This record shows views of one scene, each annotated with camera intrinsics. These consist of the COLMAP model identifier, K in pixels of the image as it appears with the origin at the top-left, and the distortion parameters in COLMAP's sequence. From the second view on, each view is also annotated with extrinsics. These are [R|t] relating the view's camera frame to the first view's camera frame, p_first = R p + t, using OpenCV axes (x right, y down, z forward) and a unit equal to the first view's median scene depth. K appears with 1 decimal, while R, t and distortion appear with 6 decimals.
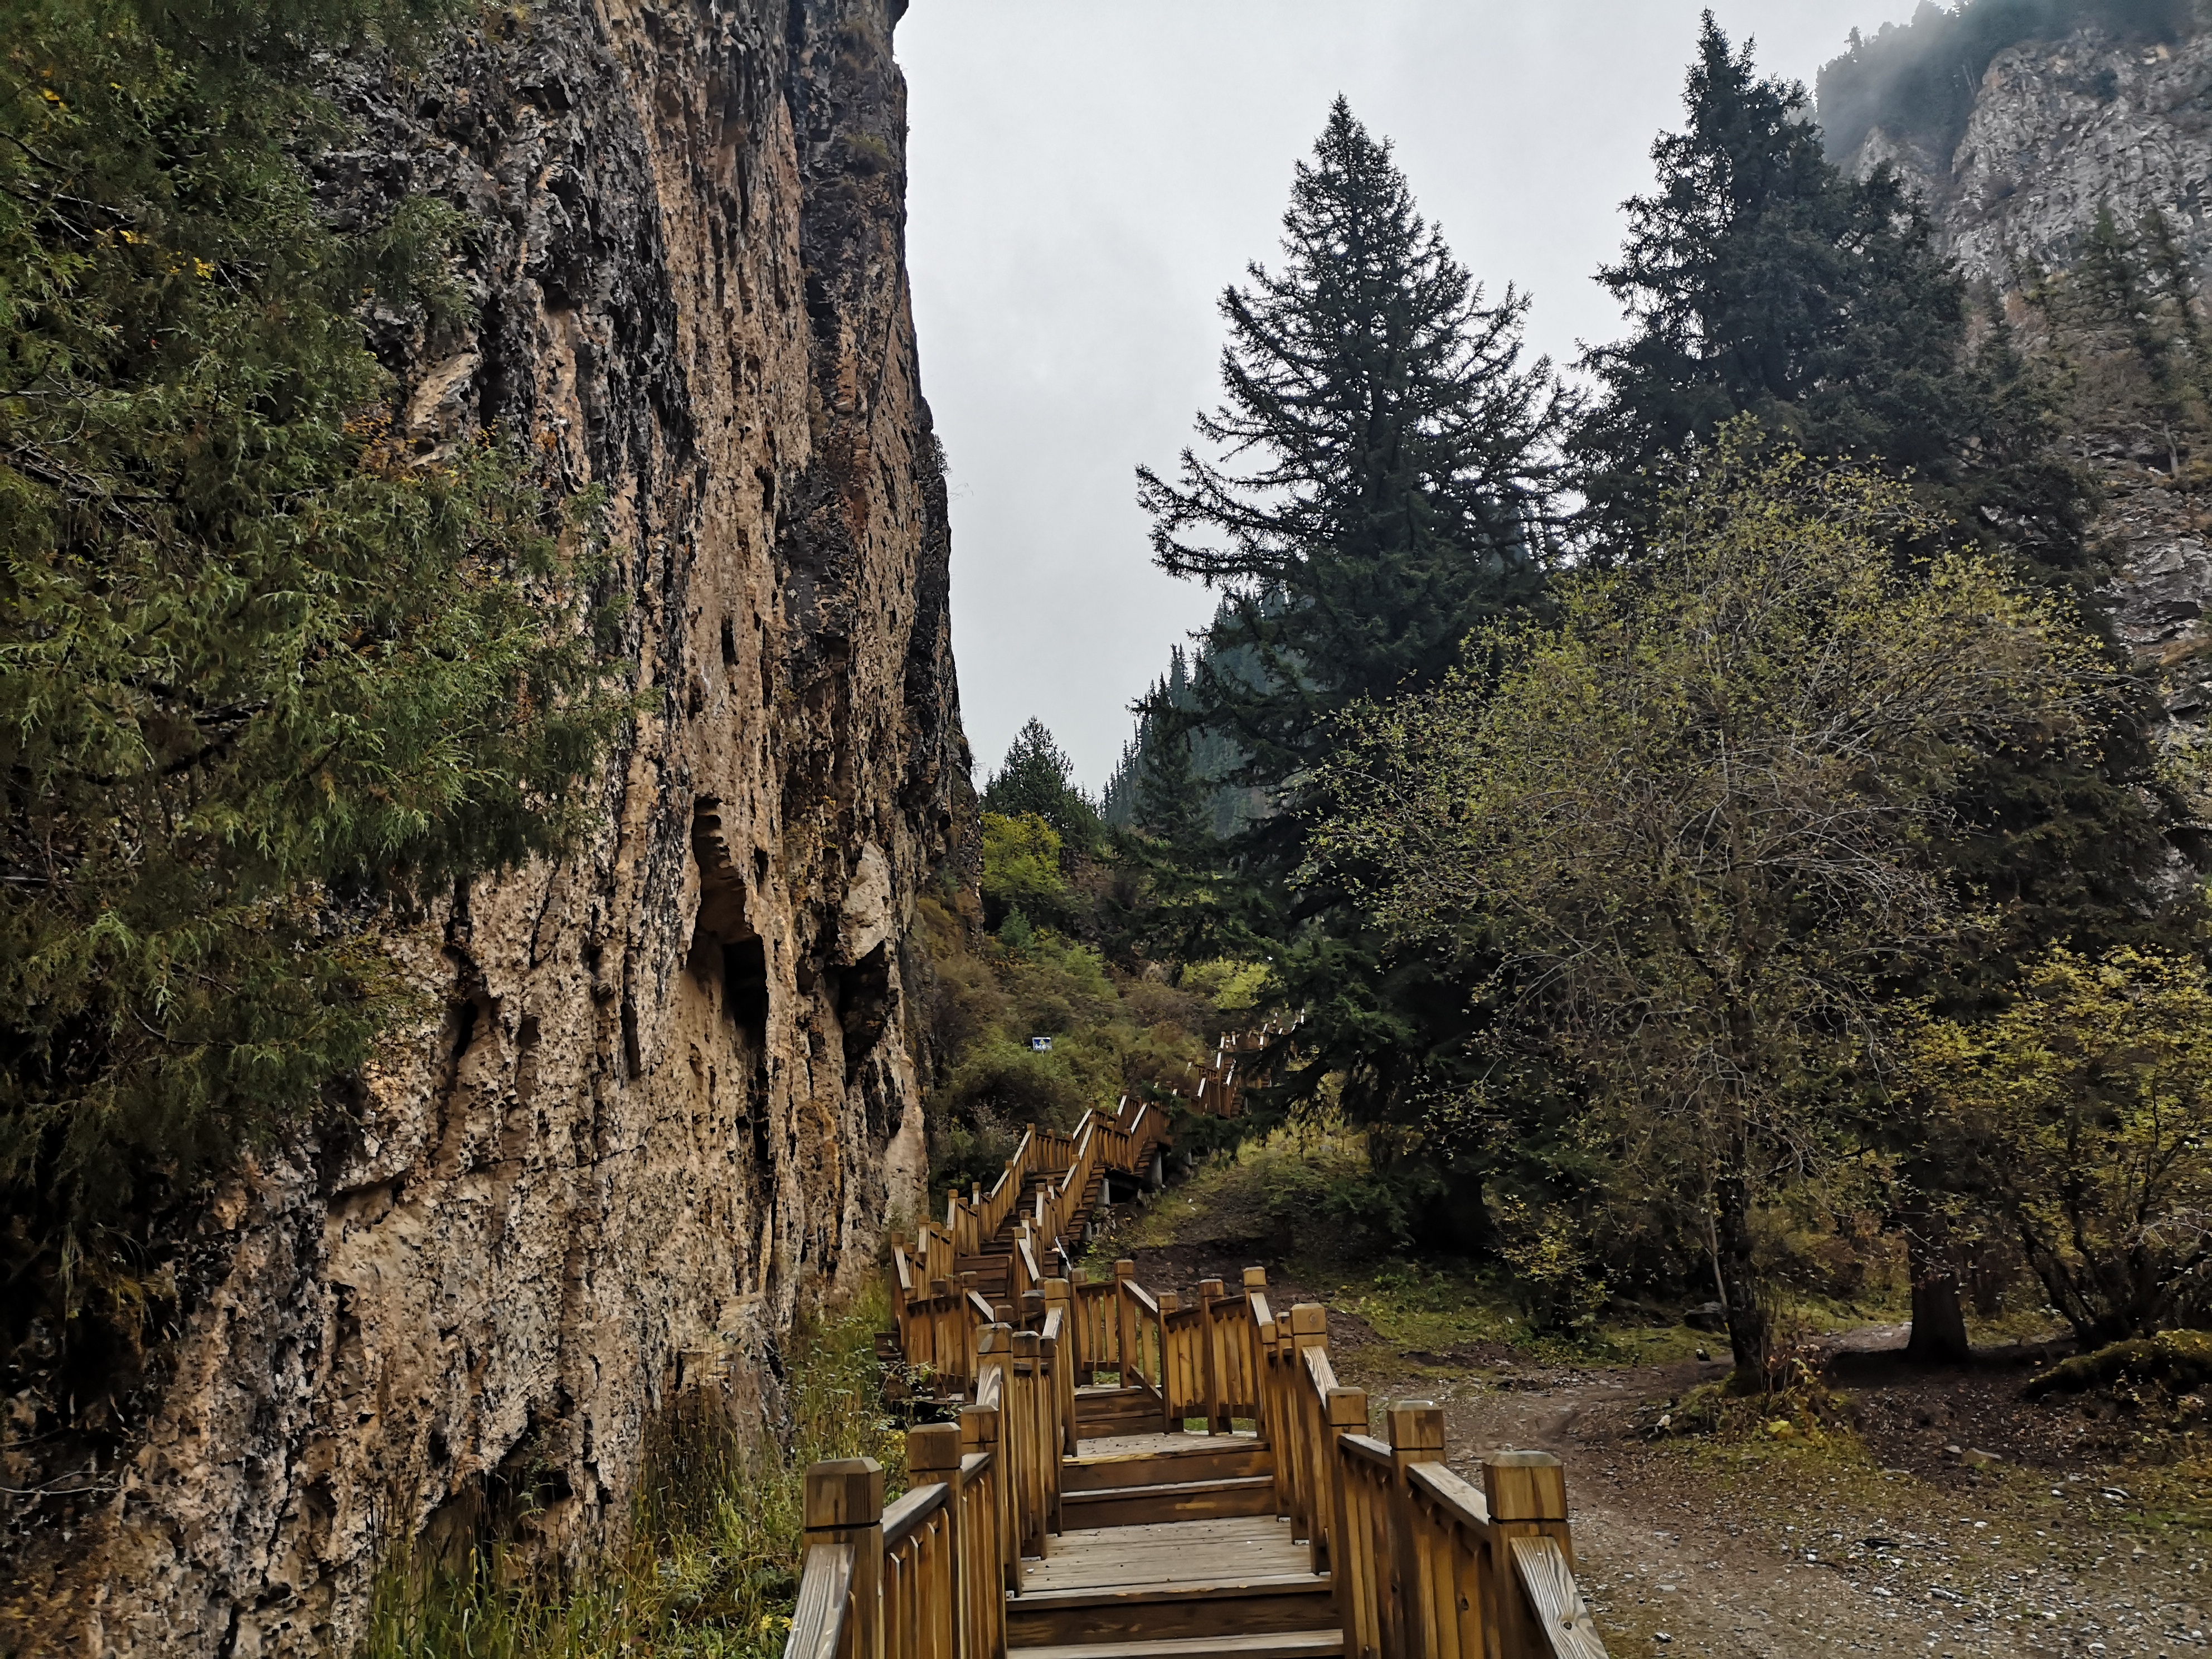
lens RADIAL K [[1715.8, 0, 1106.0], [0, 1715.8, 829.5], [0, 0, 1]] dist [0.013016, 0.004653]
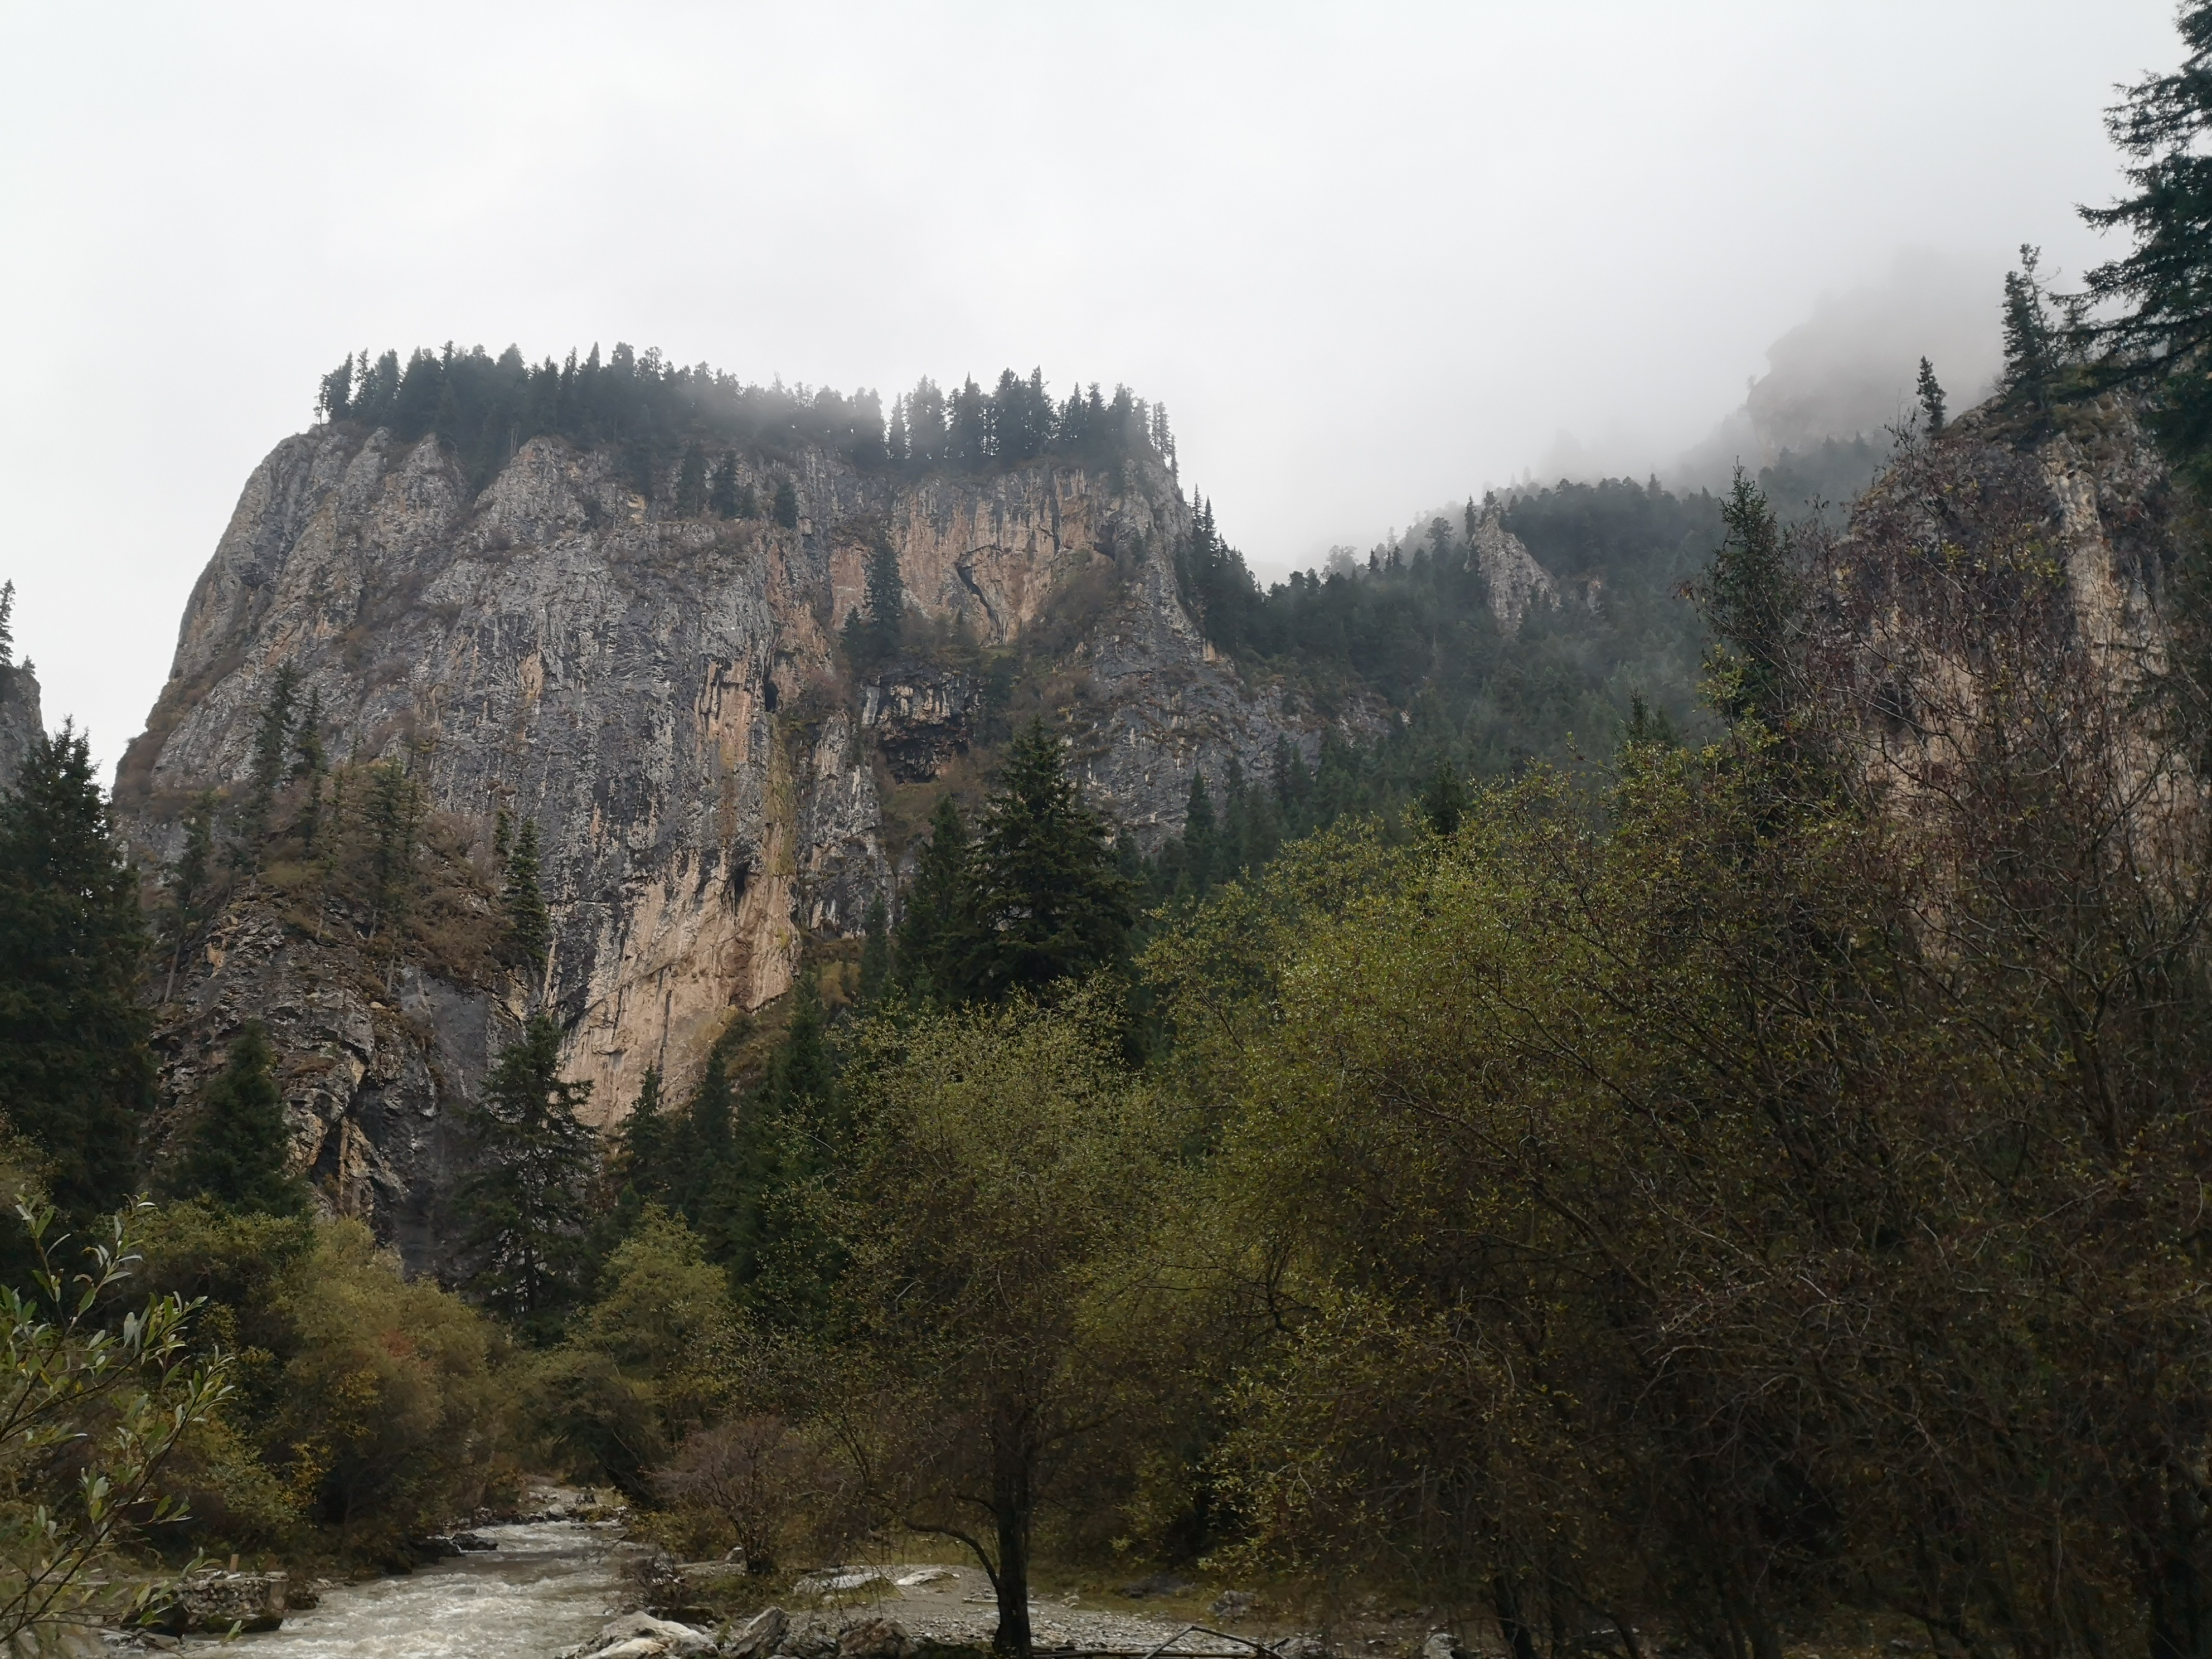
lens RADIAL K [[1763.6, 0, 1106.0], [0, 1763.6, 829.5], [0, 0, 1]] dist [0.000033, -0.001185]
pose [[0.611523, 0.330503, 0.718893, -0.050134], [-0.263255, 0.941805, -0.209047, -0.042700], [-0.746147, -0.061415, 0.662942, -0.172820]]
